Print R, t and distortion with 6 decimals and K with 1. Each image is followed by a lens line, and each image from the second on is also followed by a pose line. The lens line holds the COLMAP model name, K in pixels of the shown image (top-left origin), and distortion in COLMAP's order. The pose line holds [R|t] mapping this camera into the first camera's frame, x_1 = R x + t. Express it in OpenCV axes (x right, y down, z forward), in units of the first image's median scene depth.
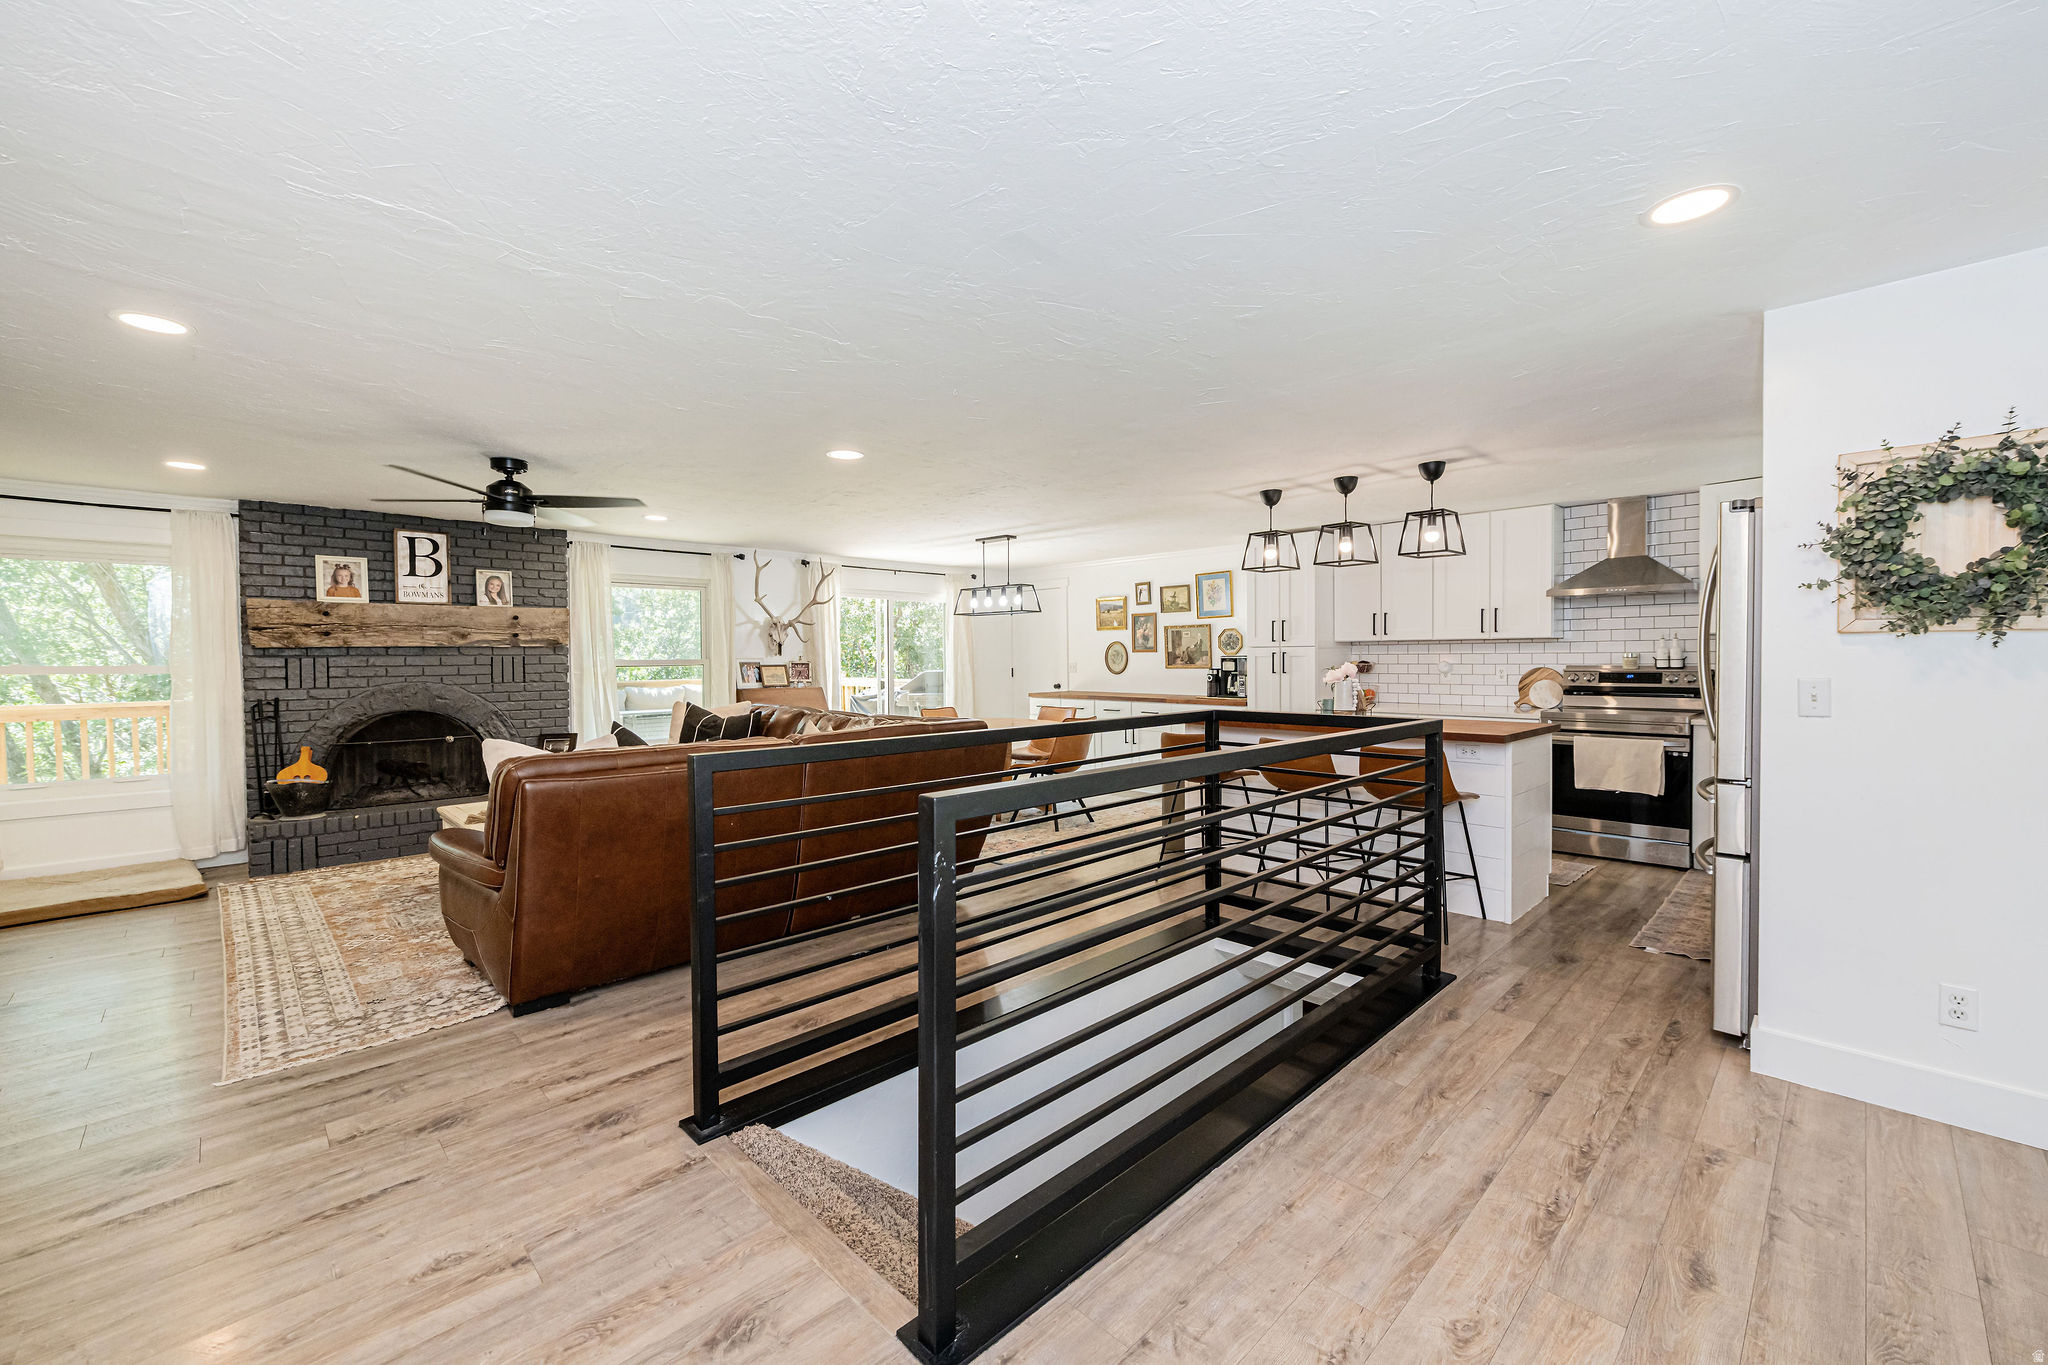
lens RADIAL K [[806.3, 0, 1025.5], [0, 806.3, 668.9], [0, 0, 1]] dist [0.000422, -0.000025]
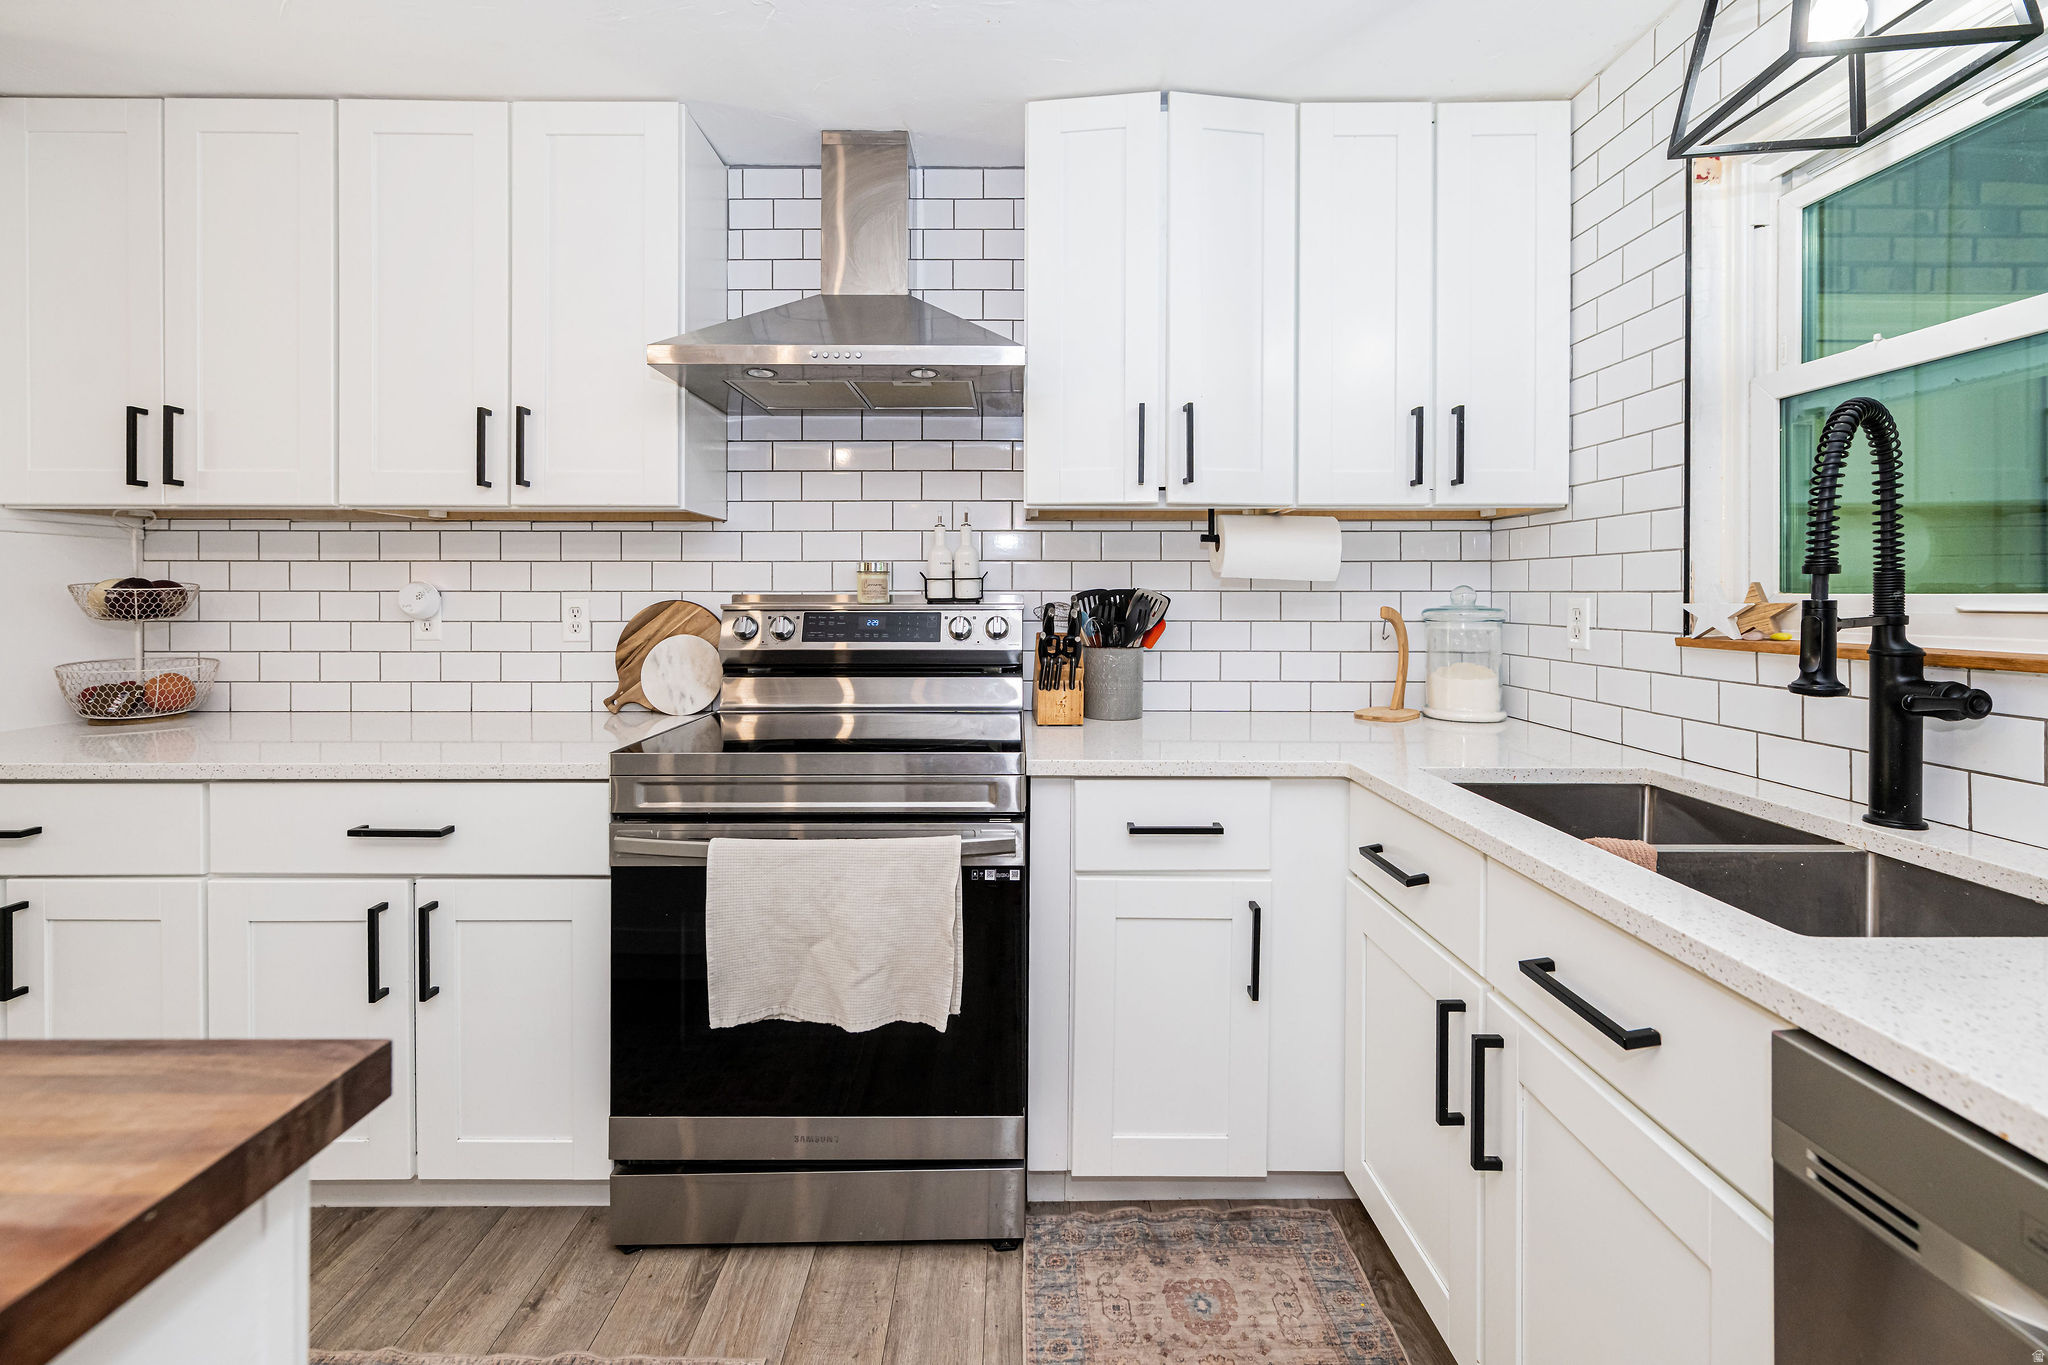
lens RADIAL K [[834.1, 0, 994.5], [0, 834.1, 596.6], [0, 0, 1]] dist [0.000806, 0.000004]
pose [[0.708447, 0.007677, 0.705722, 0.478898], [0.004739, 0.999867, -0.015634, 0.002954], [-0.705748, 0.014421, 0.708316, 0.635923]]
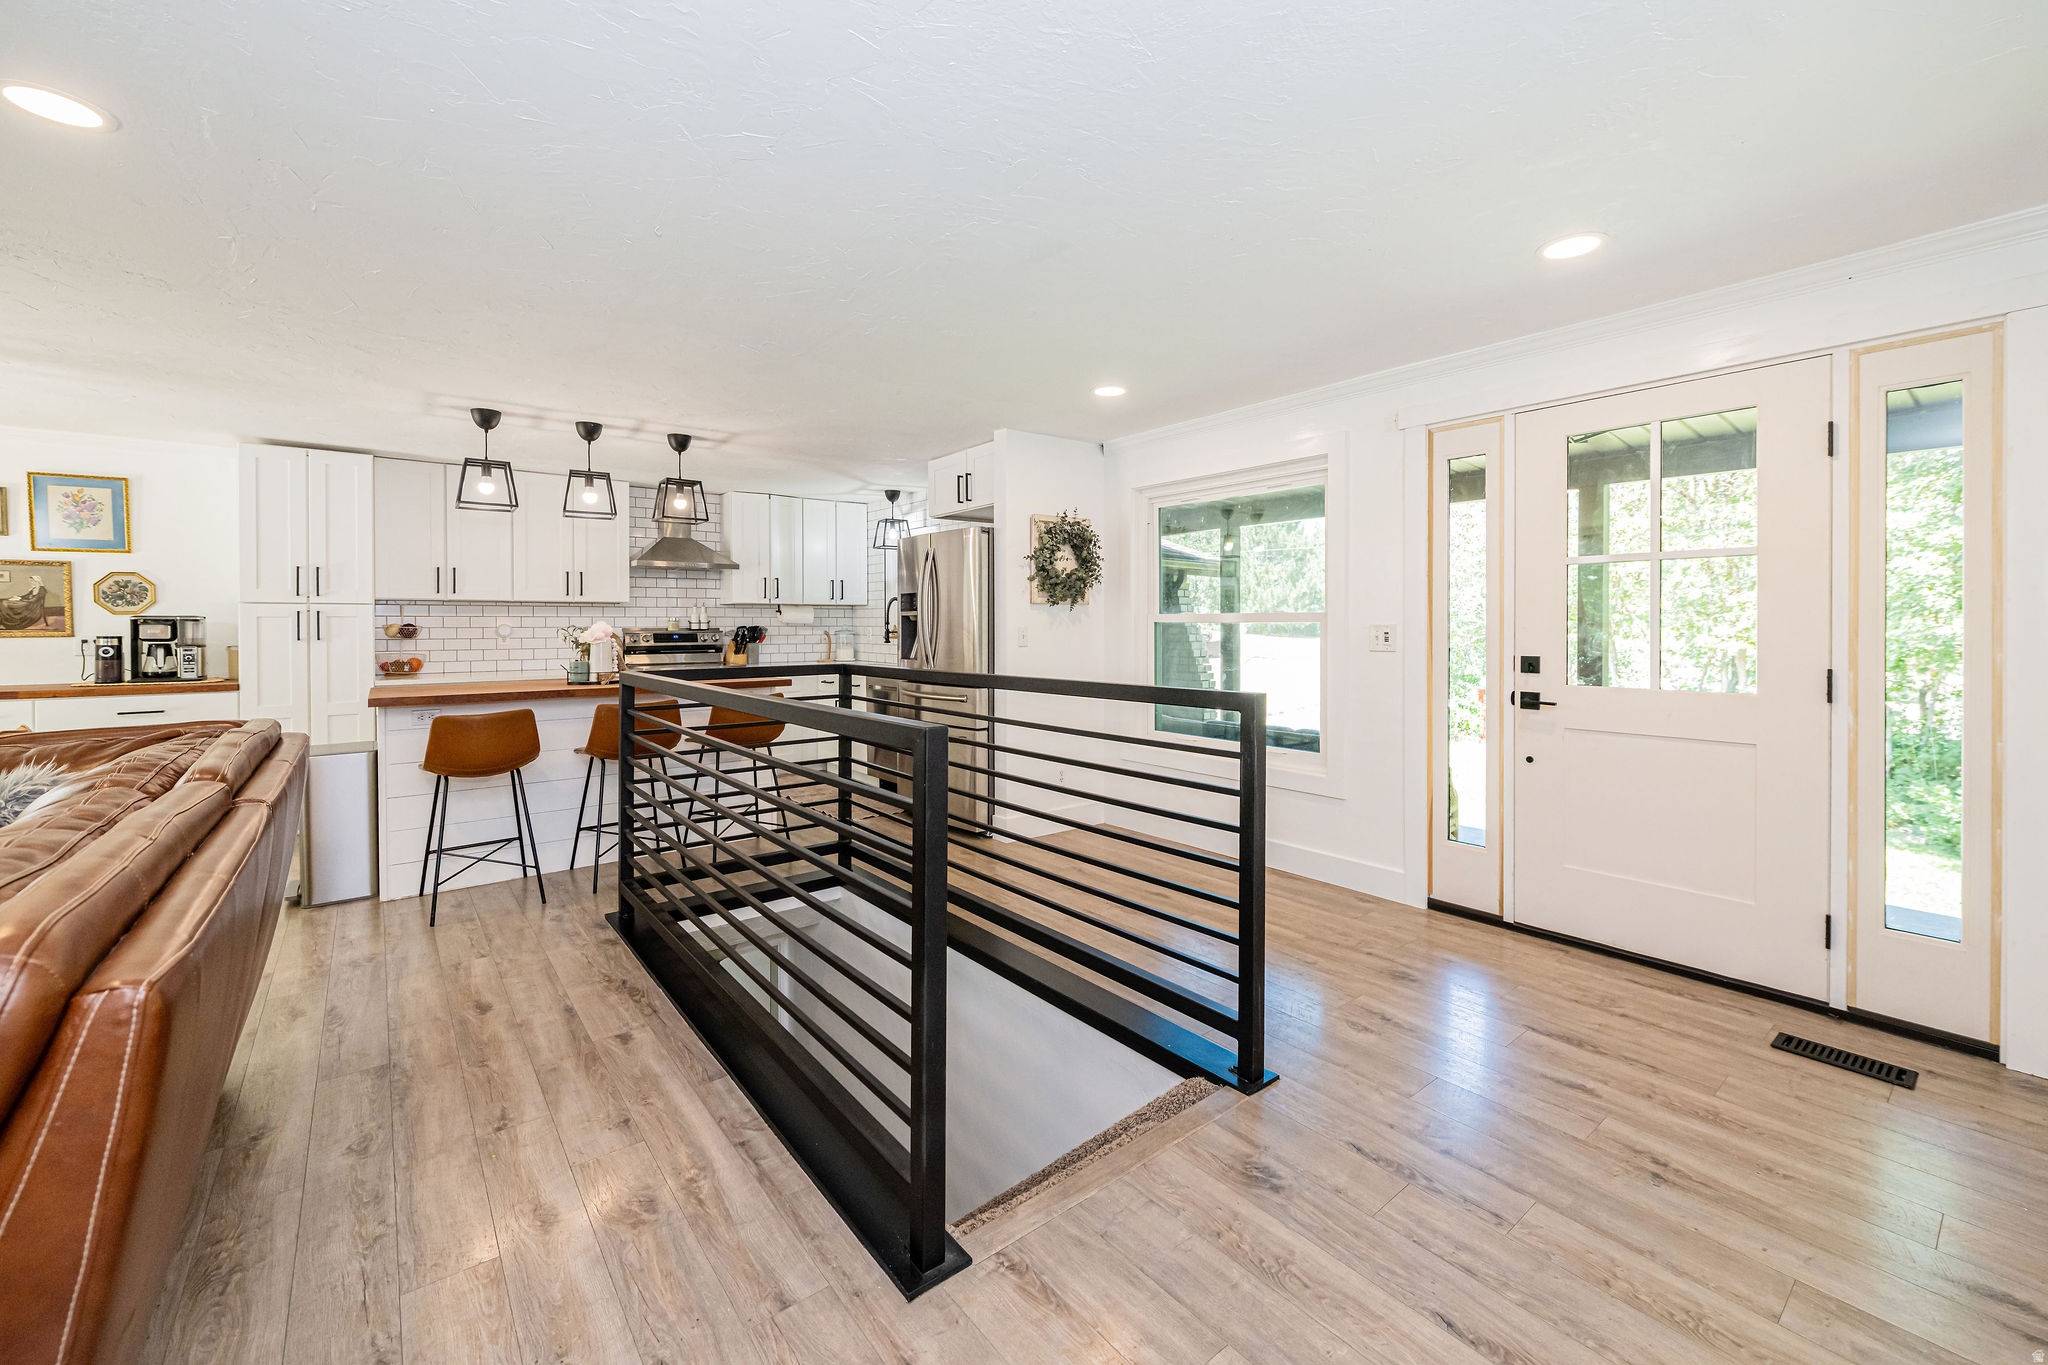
lens RADIAL K [[844.1, 0, 1040.4], [0, 844.1, 629.8], [0, 0, 1]] dist [-0.000465, -0.000179]
pose [[0.094396, 0.001060, 0.995534, -0.421840], [0.016825, 0.999855, -0.002660, 0.010324], [-0.995393, 0.017001, 0.094365, 0.314755]]
